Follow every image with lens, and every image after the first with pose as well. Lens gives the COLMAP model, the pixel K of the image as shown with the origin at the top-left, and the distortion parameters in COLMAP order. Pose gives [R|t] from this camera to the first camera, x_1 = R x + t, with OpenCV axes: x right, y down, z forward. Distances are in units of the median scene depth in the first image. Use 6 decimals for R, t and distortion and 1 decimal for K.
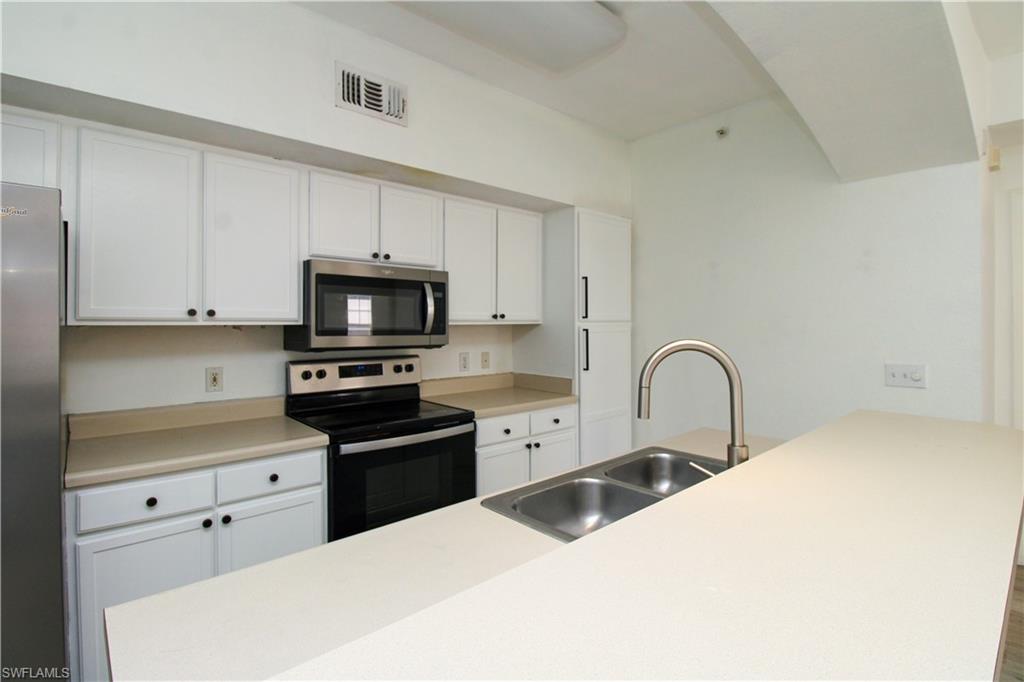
lens RADIAL K [[493.2, 0, 530.0], [0, 493.2, 319.5], [0, 0, 1]] dist [0.004969, -0.000092]
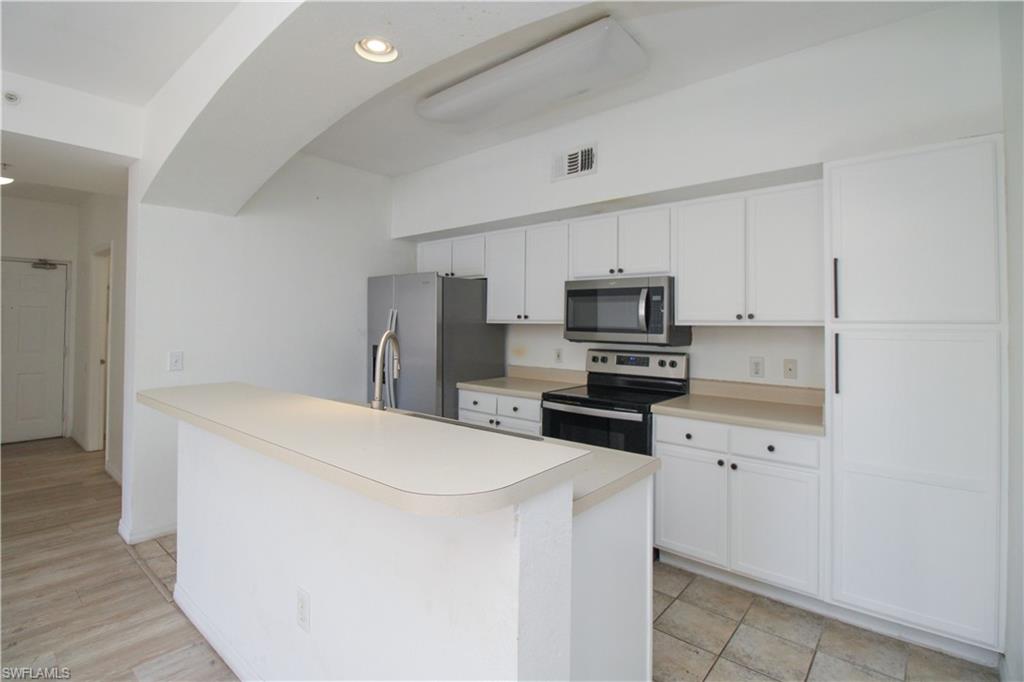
lens RADIAL K [[480.7, 0, 504.9], [0, 480.7, 312.6], [0, 0, 1]] dist [-0.018803, -0.002743]
pose [[0.115205, -0.019537, -0.993150, 0.850916], [-0.002752, 0.999796, -0.019987, 0.005525], [0.993338, 0.005036, 0.115127, 0.540389]]
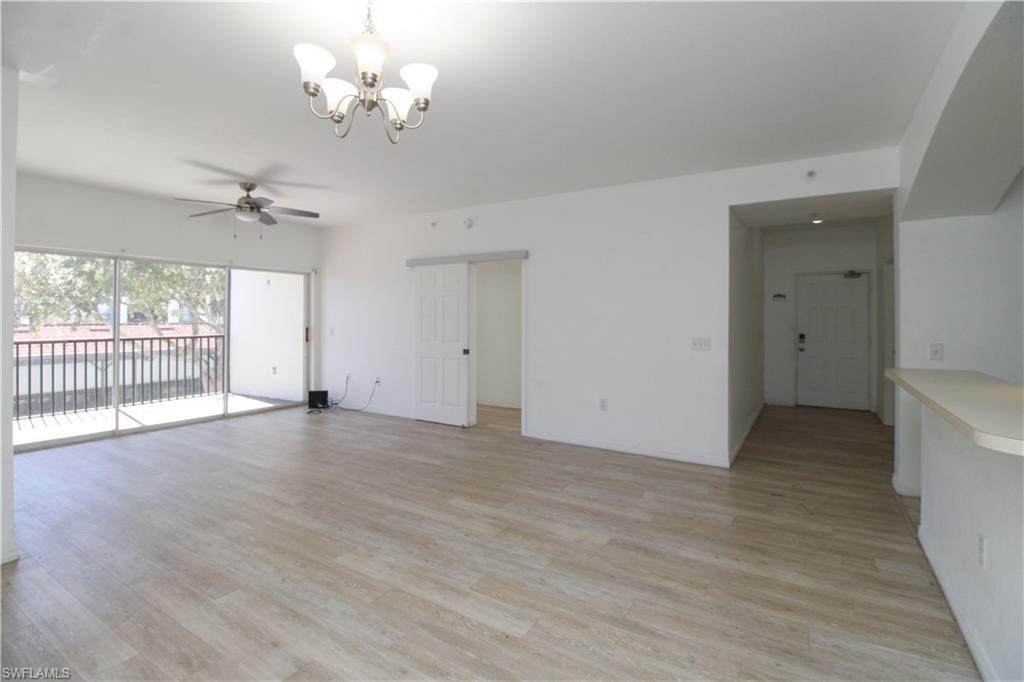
lens RADIAL K [[480.7, 0, 514.3], [0, 480.7, 310.4], [0, 0, 1]] dist [-0.018803, -0.002743]
pose [[-0.966902, -0.005308, -0.255093, 1.080720], [-0.000607, 0.999829, -0.018503, 0.012161], [0.255148, -0.017736, -0.966739, 0.847248]]
